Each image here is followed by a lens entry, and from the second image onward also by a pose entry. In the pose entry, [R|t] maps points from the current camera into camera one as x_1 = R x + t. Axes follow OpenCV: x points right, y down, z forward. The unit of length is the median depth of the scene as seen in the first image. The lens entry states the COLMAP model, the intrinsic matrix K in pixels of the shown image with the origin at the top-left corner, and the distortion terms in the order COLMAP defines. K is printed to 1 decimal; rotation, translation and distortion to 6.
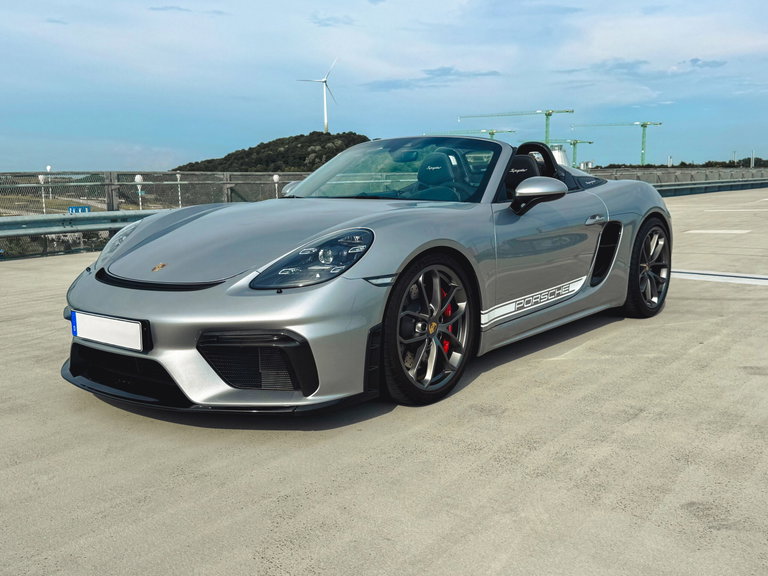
lens RADIAL K [[780.0, 0, 384.0], [0, 780.0, 288.0], [0, 0, 1]] dist [0.113166, -0.003474]
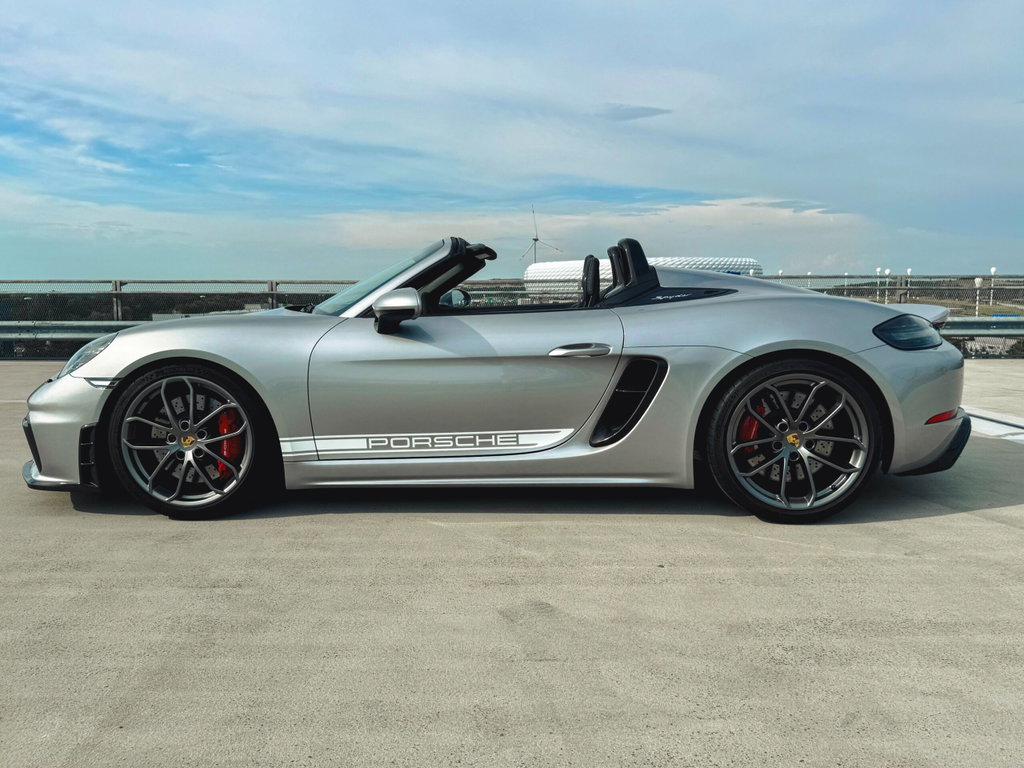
lens RADIAL K [[805.4, 0, 512.0], [0, 805.4, 384.0], [0, 0, 1]] dist [-0.000451, -0.000680]
pose [[0.594991, 0.110309, -0.796127, 1.108205], [-0.117776, 0.991811, 0.049402, -0.118018], [0.795056, 0.064371, 0.603110, 0.721675]]
